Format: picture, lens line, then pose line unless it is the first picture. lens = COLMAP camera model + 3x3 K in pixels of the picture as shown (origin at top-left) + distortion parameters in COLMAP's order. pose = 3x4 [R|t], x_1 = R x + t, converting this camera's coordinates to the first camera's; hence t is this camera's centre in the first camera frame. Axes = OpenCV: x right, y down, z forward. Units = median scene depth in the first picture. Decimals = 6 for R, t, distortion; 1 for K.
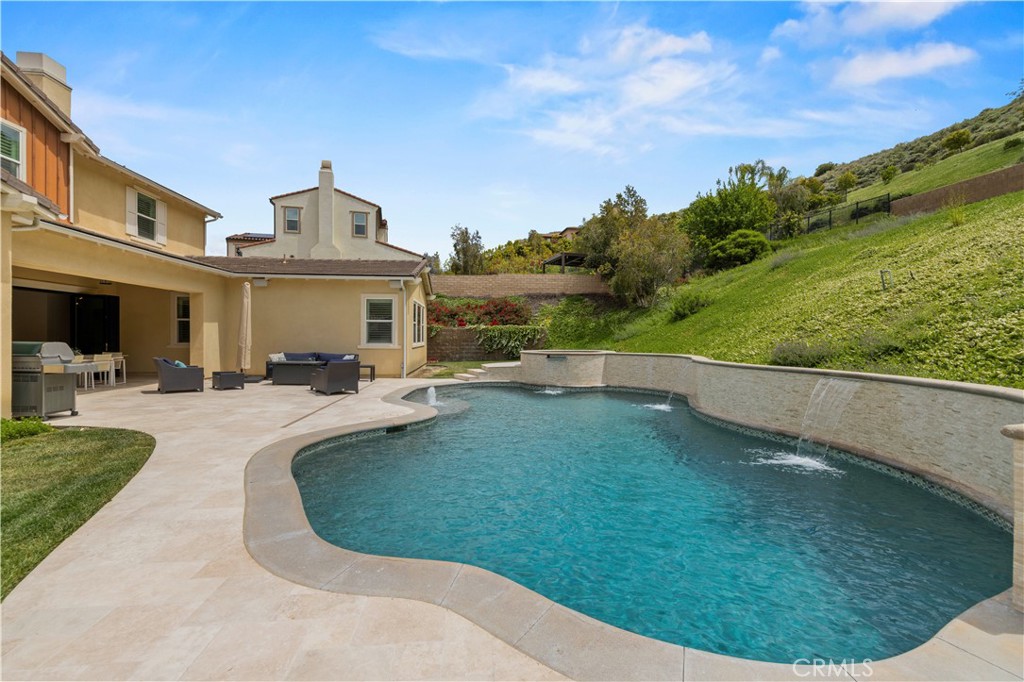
lens RADIAL K [[432.1, 0, 507.3], [0, 432.1, 340.7], [0, 0, 1]] dist [0.003093, 0.000193]
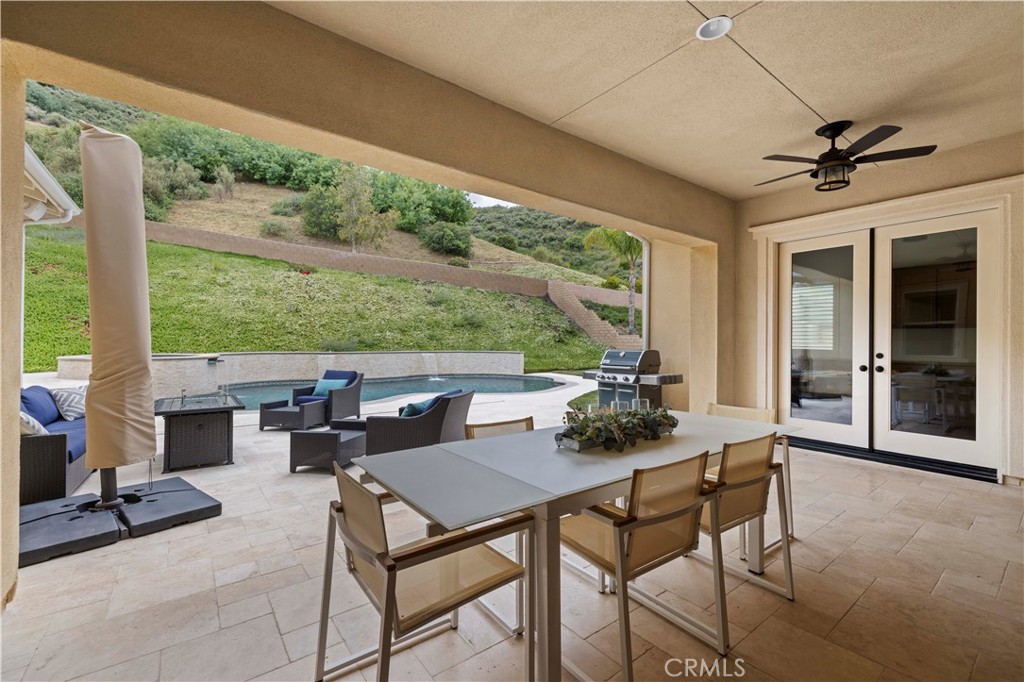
lens RADIAL K [[432.1, 0, 508.2], [0, 432.1, 338.9], [0, 0, 1]] dist [0.003093, 0.000193]
pose [[-0.533066, -0.004825, 0.846060, -0.815576], [-0.003205, 0.999988, 0.003684, -0.010536], [-0.846068, -0.000748, -0.533075, 0.811700]]
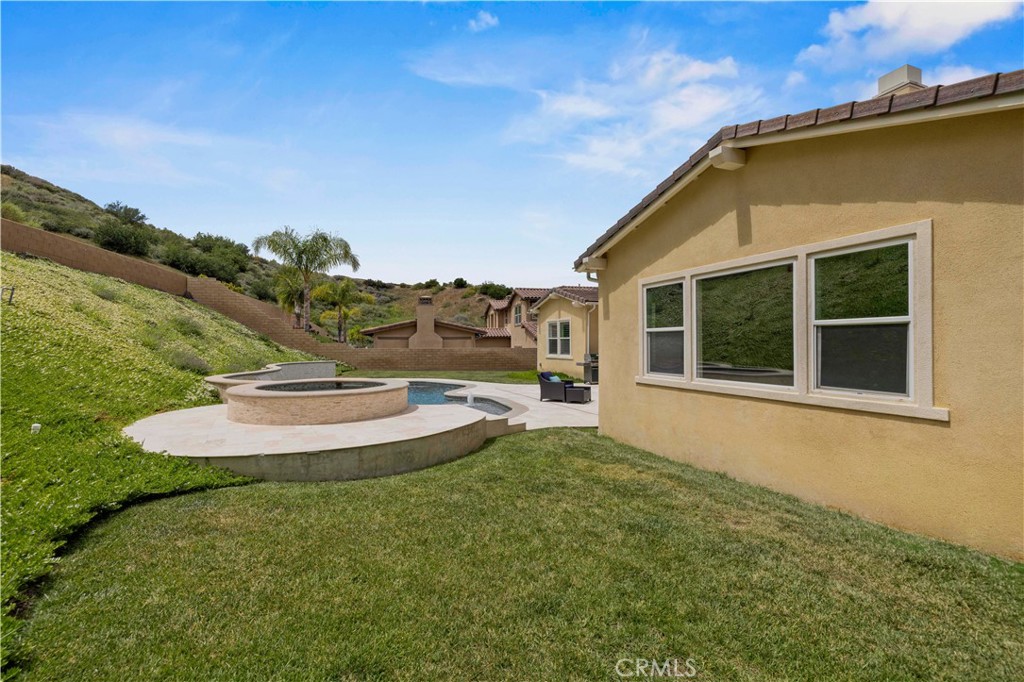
lens RADIAL K [[432.1, 0, 505.2], [0, 432.1, 343.2], [0, 0, 1]] dist [0.003093, 0.000193]
pose [[-0.952924, -0.000746, -0.303208, 0.079716], [-0.003115, 0.999968, 0.007328, -0.033856], [0.303192, 0.007928, -0.952896, 1.519168]]
